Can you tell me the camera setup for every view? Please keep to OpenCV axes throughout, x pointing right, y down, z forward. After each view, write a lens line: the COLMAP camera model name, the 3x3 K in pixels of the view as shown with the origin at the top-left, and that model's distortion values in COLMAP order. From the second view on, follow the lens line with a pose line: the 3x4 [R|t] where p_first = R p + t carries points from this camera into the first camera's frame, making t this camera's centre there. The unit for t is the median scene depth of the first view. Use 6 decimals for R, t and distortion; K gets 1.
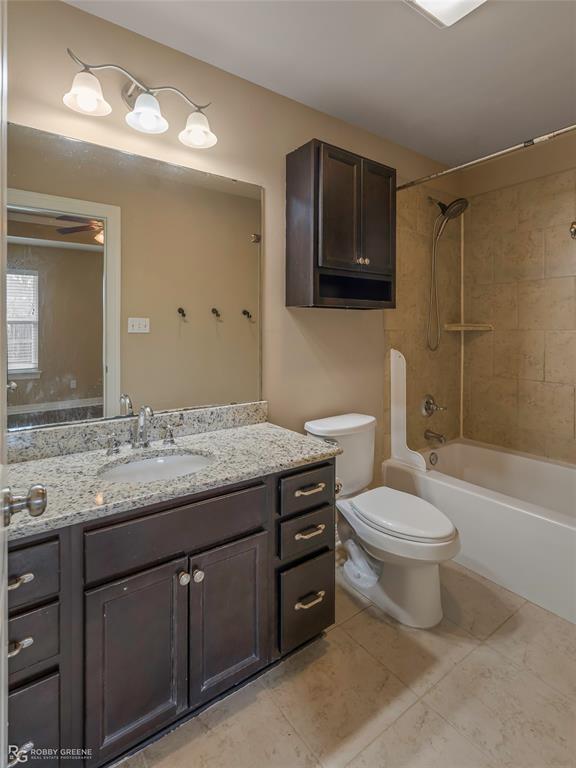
lens RADIAL K [[391.7, 0, 291.0], [0, 391.7, 331.1], [0, 0, 1]] dist [-0.004363, 0.001897]
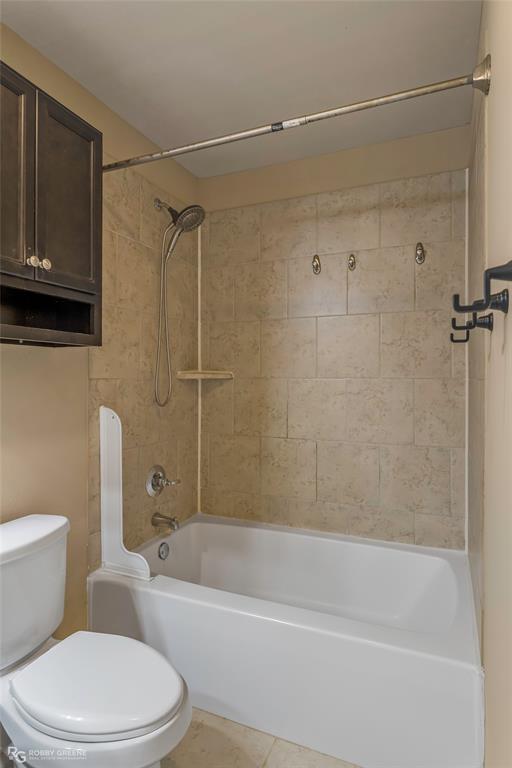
lens RADIAL K [[438.6, 0, 256.0], [0, 438.6, 381.1], [0, 0, 1]] dist [-0.003143, -0.000525]
pose [[0.863765, -0.005162, 0.503869, 0.102093], [0.002337, 0.999978, 0.006238, -0.002403], [-0.503890, -0.004210, 0.863758, 0.201368]]
